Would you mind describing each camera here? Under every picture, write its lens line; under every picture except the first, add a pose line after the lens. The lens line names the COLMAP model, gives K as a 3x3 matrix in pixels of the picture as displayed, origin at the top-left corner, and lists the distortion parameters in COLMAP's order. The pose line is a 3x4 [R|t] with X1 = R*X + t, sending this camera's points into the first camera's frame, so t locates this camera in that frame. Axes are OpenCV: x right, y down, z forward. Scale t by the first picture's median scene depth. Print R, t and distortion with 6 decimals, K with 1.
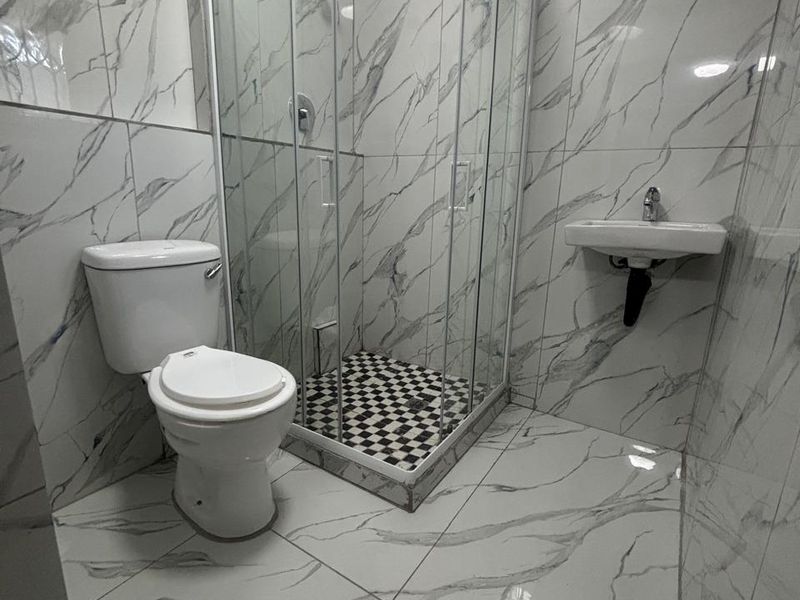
lens RADIAL K [[430.9, 0, 400.6], [0, 430.9, 303.3], [0, 0, 1]] dist [-0.004388, -0.004383]
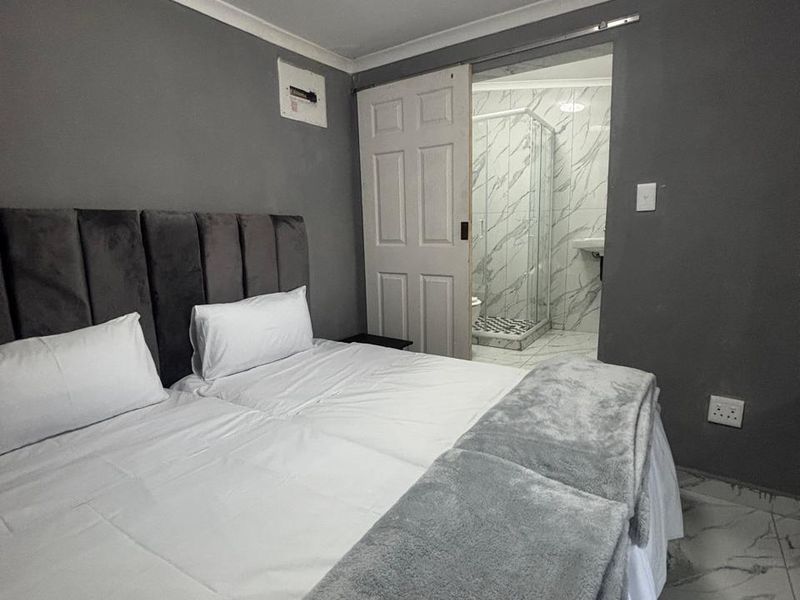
lens RADIAL K [[430.9, 0, 395.2], [0, 430.9, 300.7], [0, 0, 1]] dist [-0.004388, -0.004383]
pose [[0.998736, -0.041579, -0.028226, -0.473065], [0.039102, 0.995761, -0.083258, 0.268440], [0.031568, 0.082050, 0.996128, -1.198397]]
